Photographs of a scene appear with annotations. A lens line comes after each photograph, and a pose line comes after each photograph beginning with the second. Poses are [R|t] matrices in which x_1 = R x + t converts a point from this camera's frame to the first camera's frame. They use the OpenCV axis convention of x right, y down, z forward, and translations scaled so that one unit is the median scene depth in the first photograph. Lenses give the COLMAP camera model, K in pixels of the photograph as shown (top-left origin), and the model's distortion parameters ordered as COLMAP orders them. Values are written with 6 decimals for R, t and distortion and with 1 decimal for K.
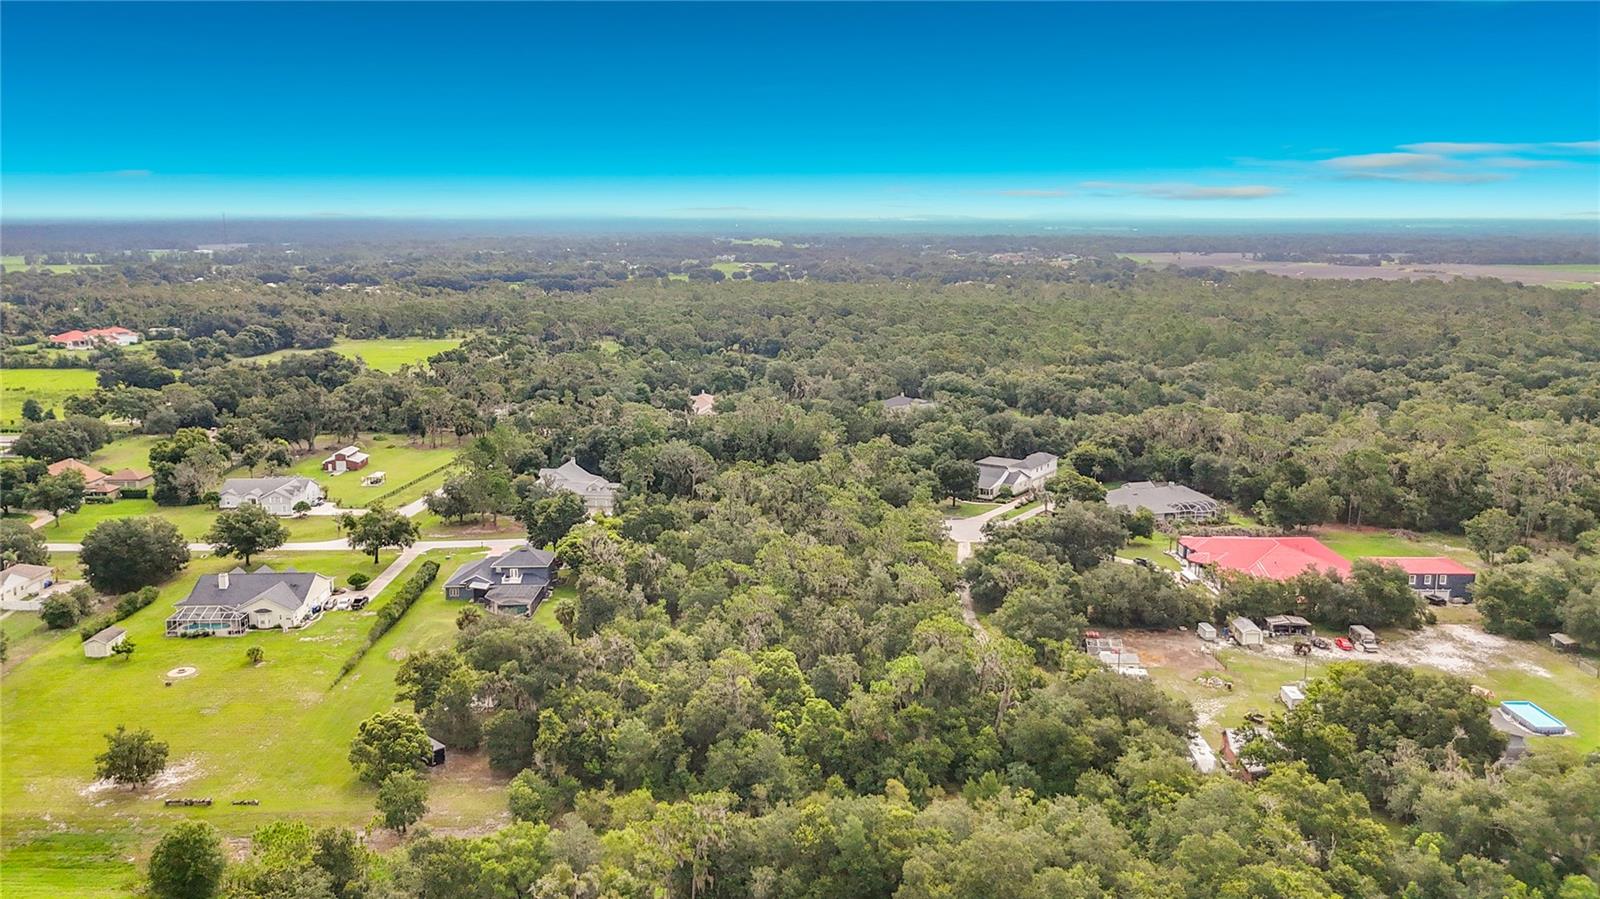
lens RADIAL K [[1108.2, 0, 800.0], [0, 1108.2, 449.5], [0, 0, 1]] dist [0.041444, -0.001908]
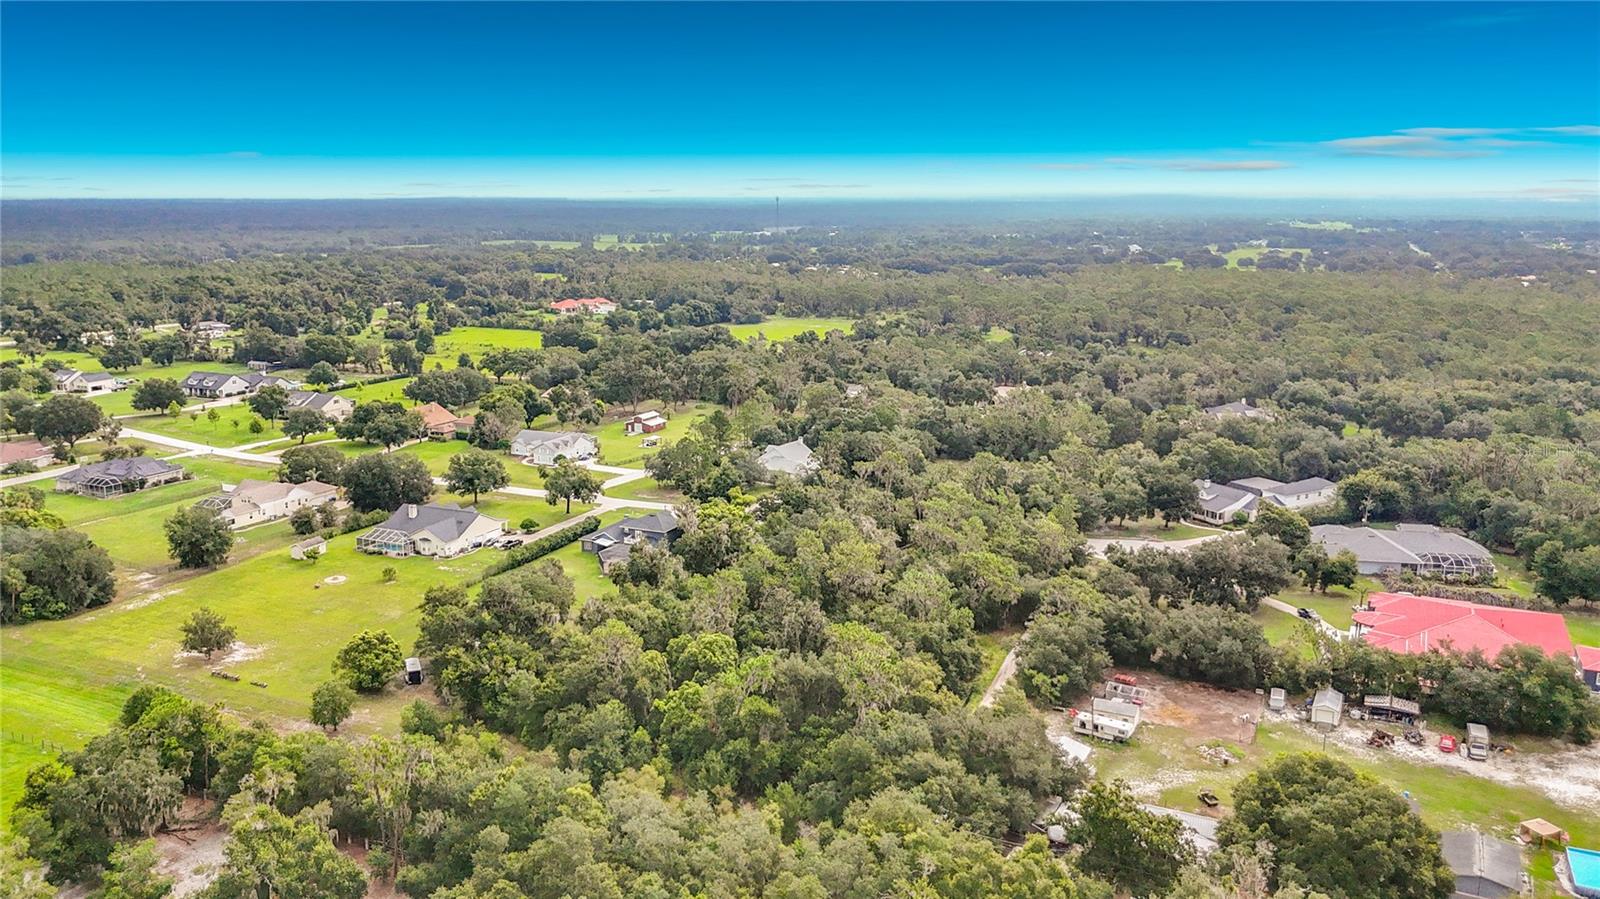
lens RADIAL K [[1148.7, 0, 800.0], [0, 1148.7, 449.5], [0, 0, 1]] dist [0.026221, -0.002041]
pose [[0.911421, 0.089036, -0.401727, 0.284385], [-0.085742, 0.995972, 0.026213, -0.011131], [0.402443, 0.010553, 0.915384, 0.050669]]
